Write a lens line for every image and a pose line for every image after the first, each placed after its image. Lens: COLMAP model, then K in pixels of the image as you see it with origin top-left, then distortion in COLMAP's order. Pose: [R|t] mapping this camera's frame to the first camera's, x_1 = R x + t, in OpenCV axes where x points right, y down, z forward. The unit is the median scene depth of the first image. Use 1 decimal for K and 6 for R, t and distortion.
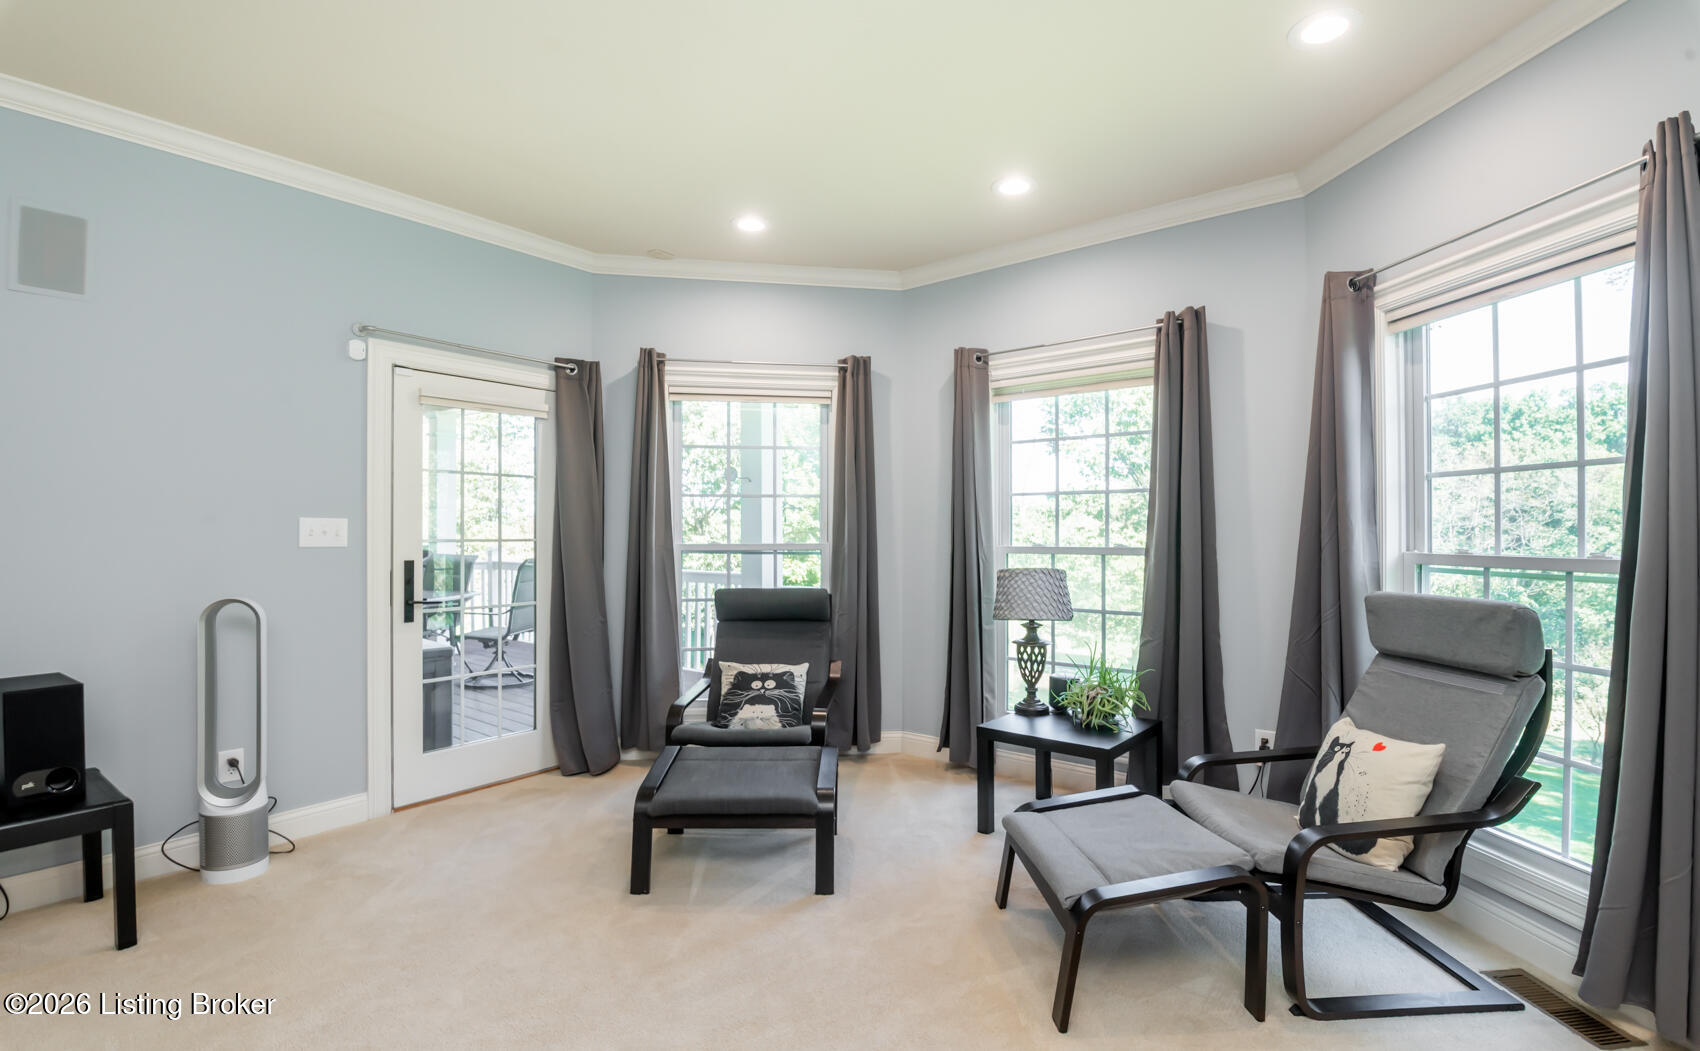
lens RADIAL K [[770.2, 0, 850.0], [0, 770.2, 525.5], [0, 0, 1]] dist [-0.000265, -0.026672]
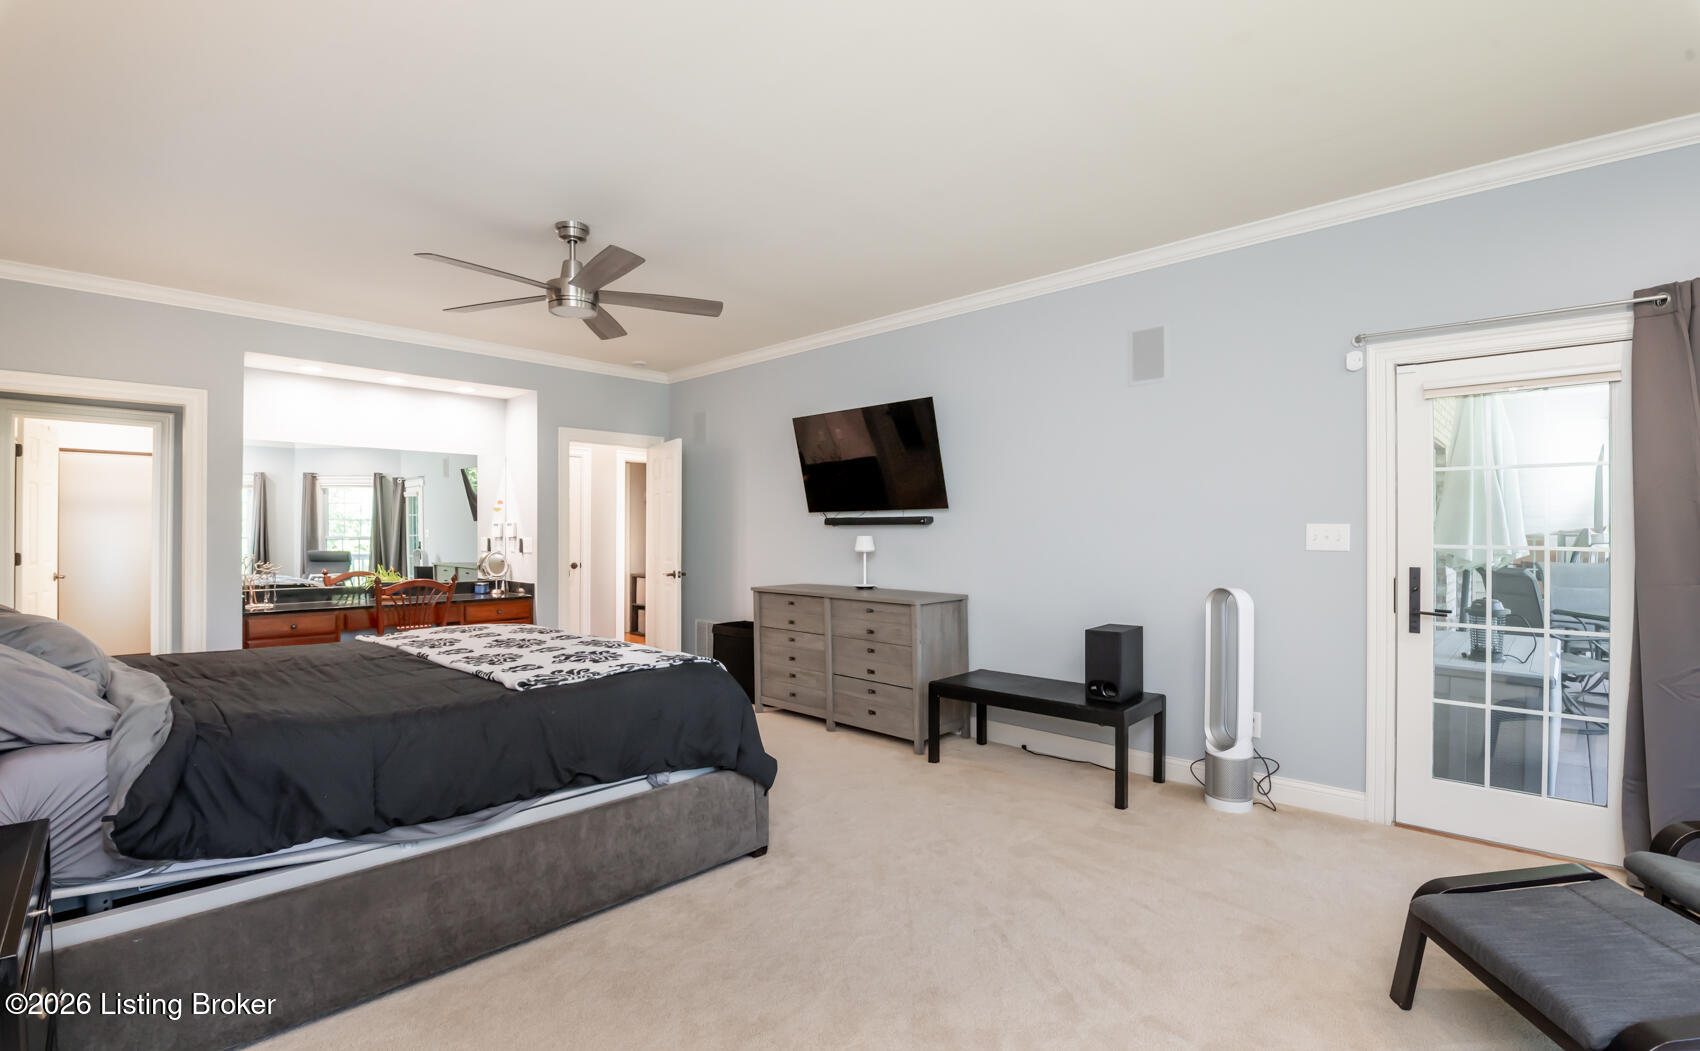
lens RADIAL K [[774.4, 0, 873.0], [0, 774.4, 534.6], [0, 0, 1]] dist [-0.002084, -0.015455]
pose [[-0.075538, -0.000940, -0.997142, 0.437889], [0.004057, 0.999991, -0.001250, 0.003744], [0.997135, -0.004140, -0.075534, 0.425086]]
